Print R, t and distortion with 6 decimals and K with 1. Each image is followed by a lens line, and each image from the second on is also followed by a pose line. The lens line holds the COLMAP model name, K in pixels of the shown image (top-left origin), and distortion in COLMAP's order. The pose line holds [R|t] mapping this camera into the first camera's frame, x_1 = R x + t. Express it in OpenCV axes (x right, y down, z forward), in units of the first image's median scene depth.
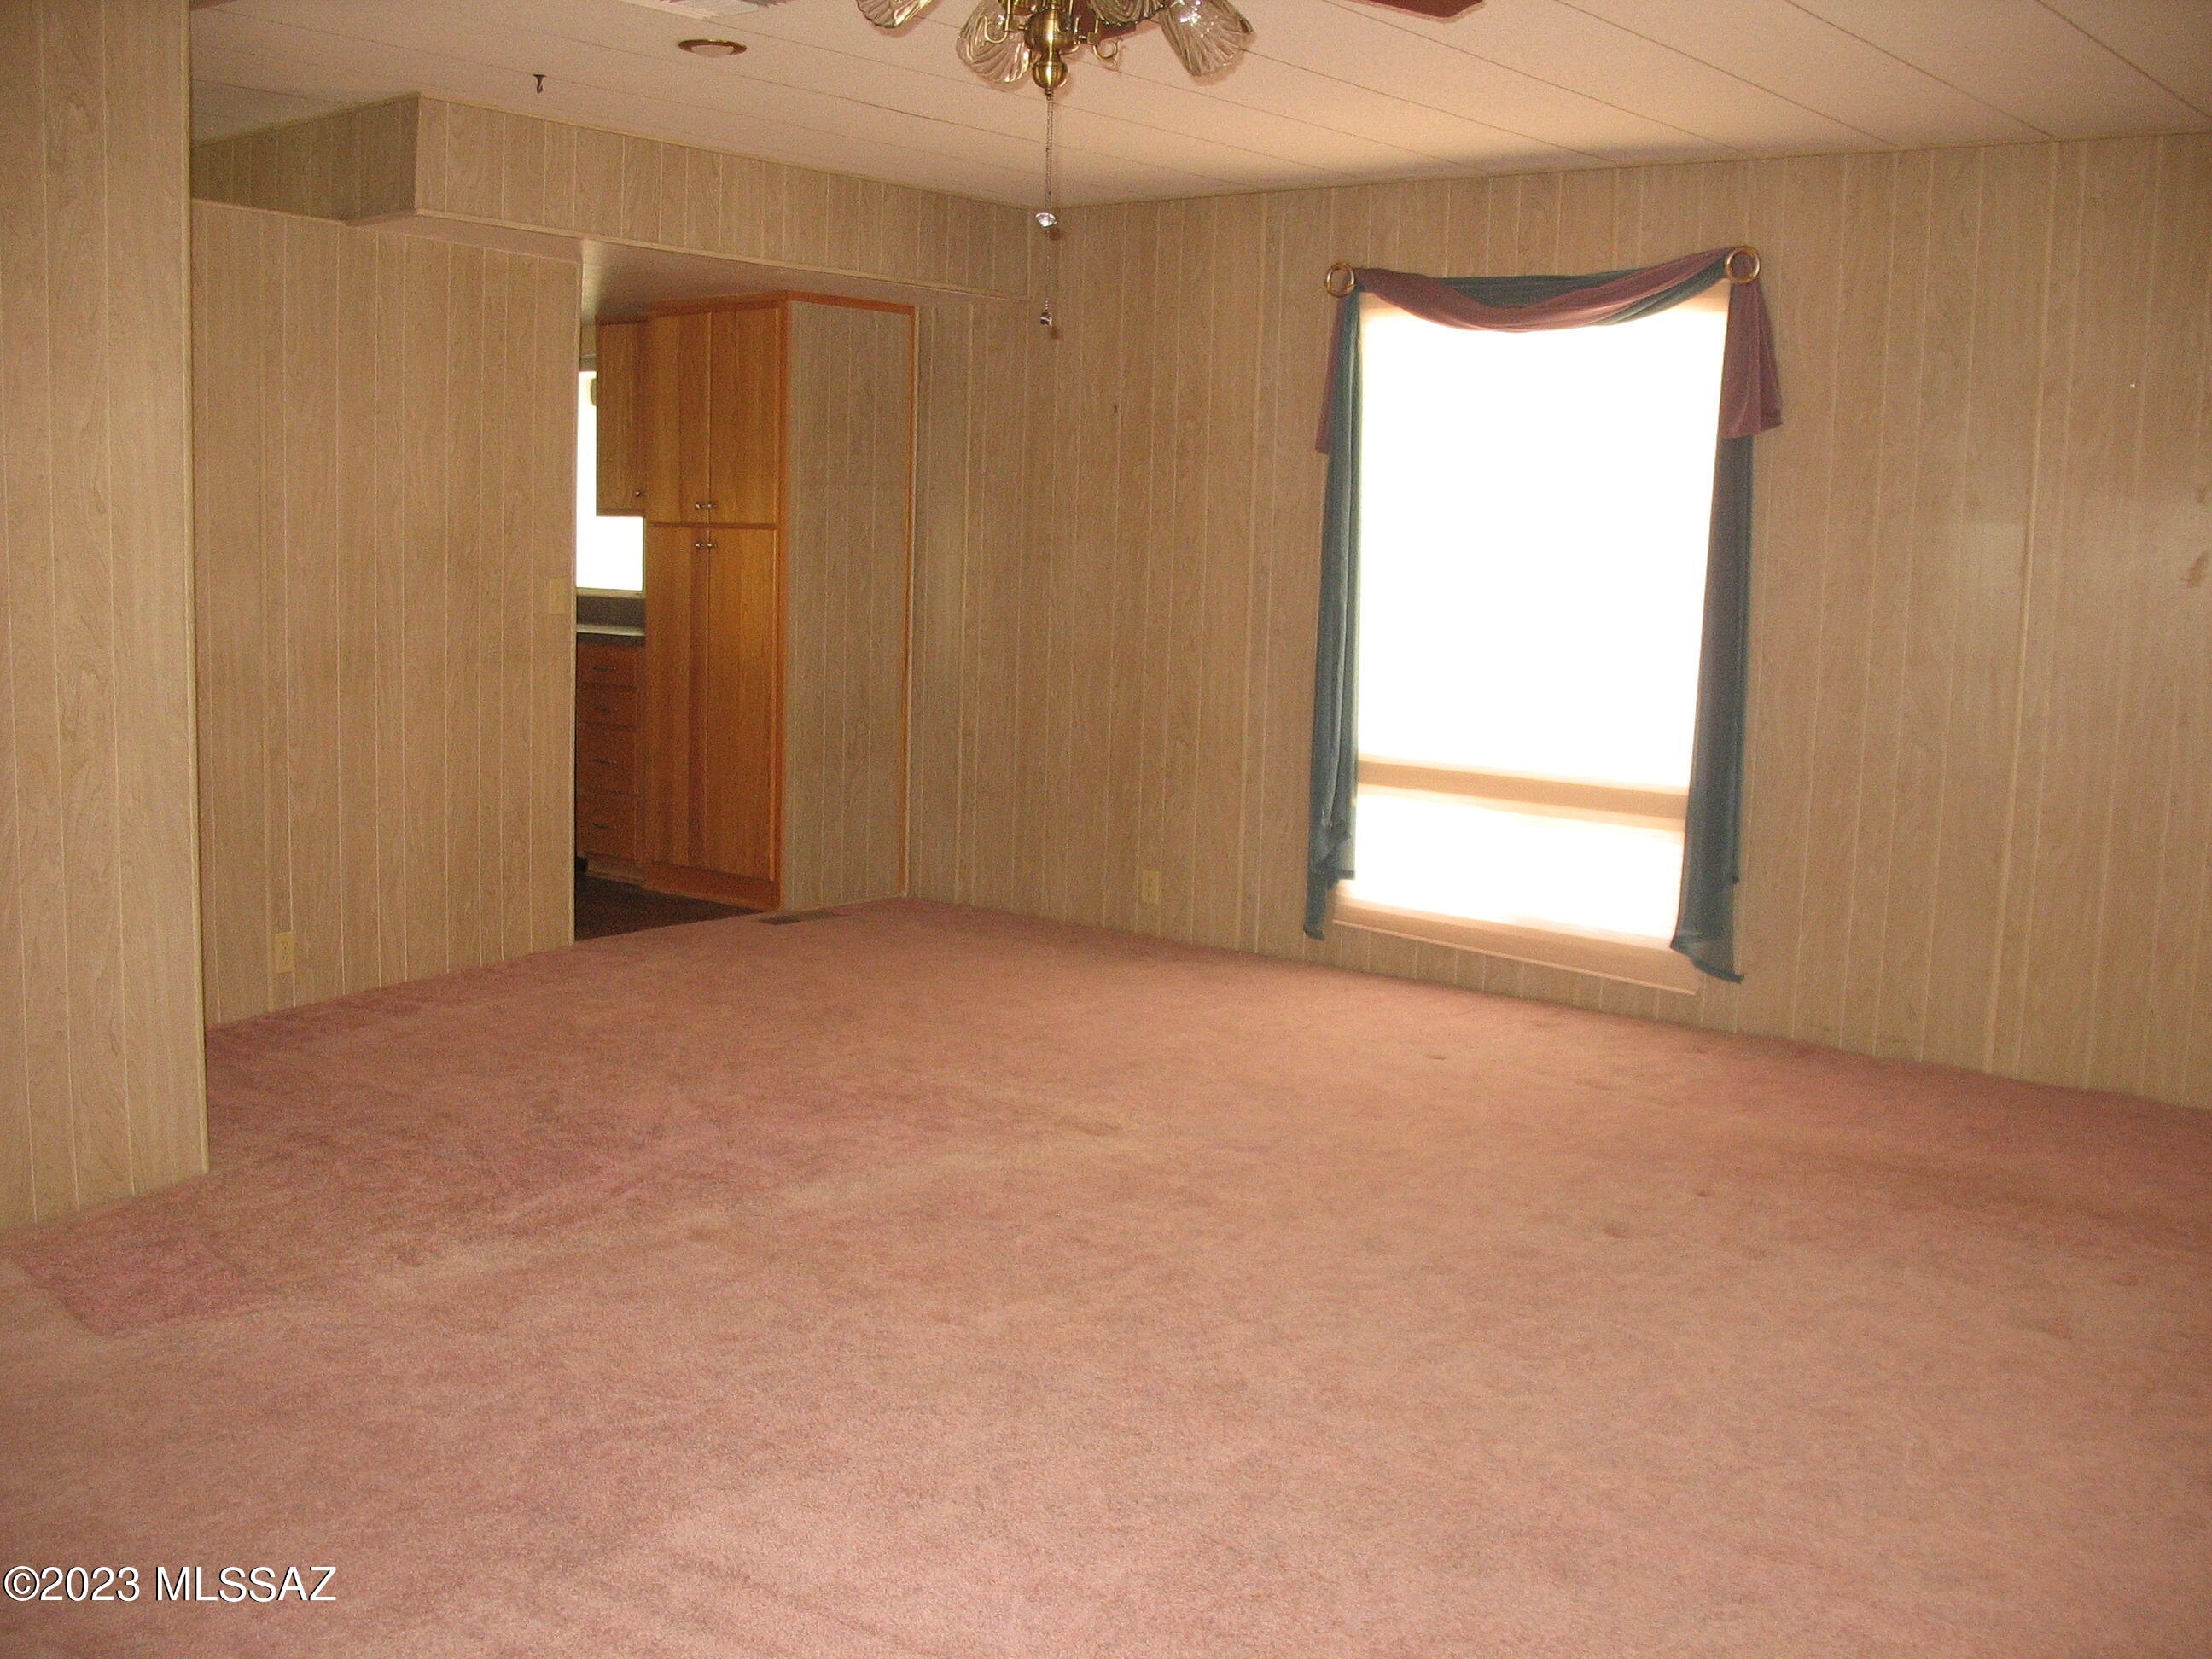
lens RADIAL K [[2313.6, 0, 1122.3], [0, 2313.6, 836.8], [0, 0, 1]] dist [-0.169187, 0.186411]
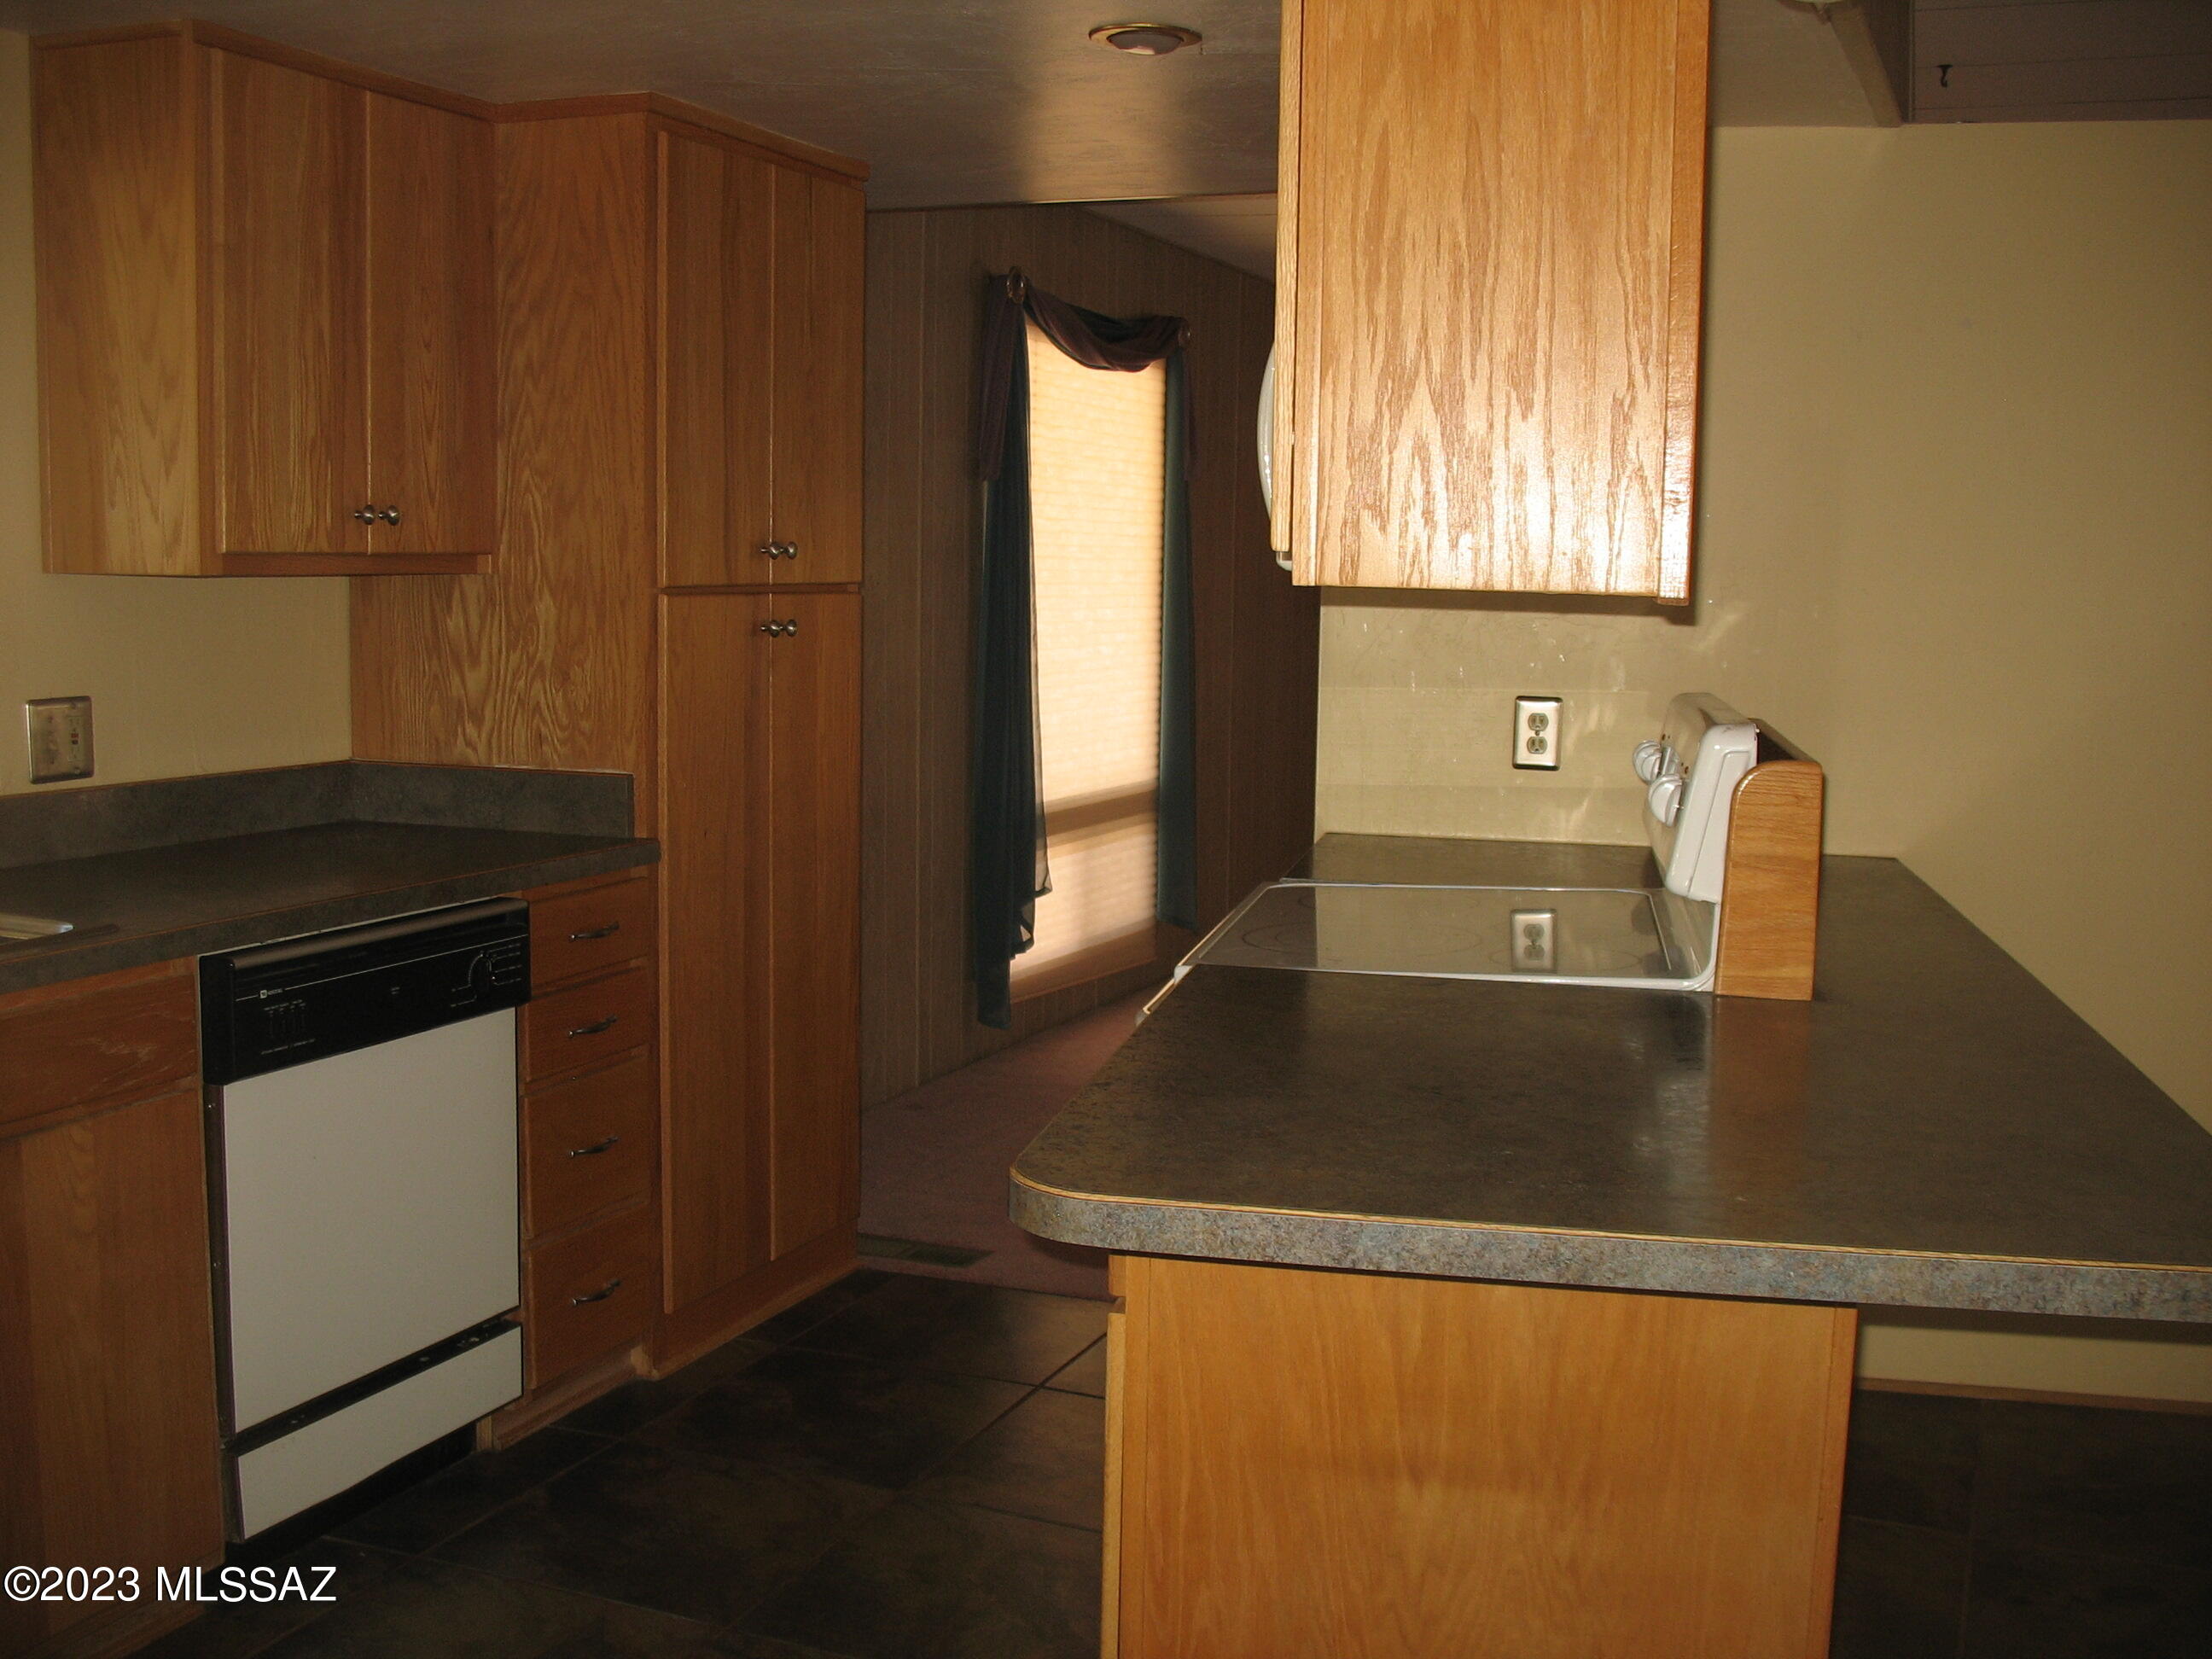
lens RADIAL K [[2313.6, 0, 1122.3], [0, 2313.6, 836.8], [0, 0, 1]] dist [-0.169187, 0.186411]
pose [[-0.260819, -0.142976, 0.954742, -0.912458], [0.107972, 0.978447, 0.176022, -0.213836], [-0.959331, 0.148996, -0.239760, 1.382113]]
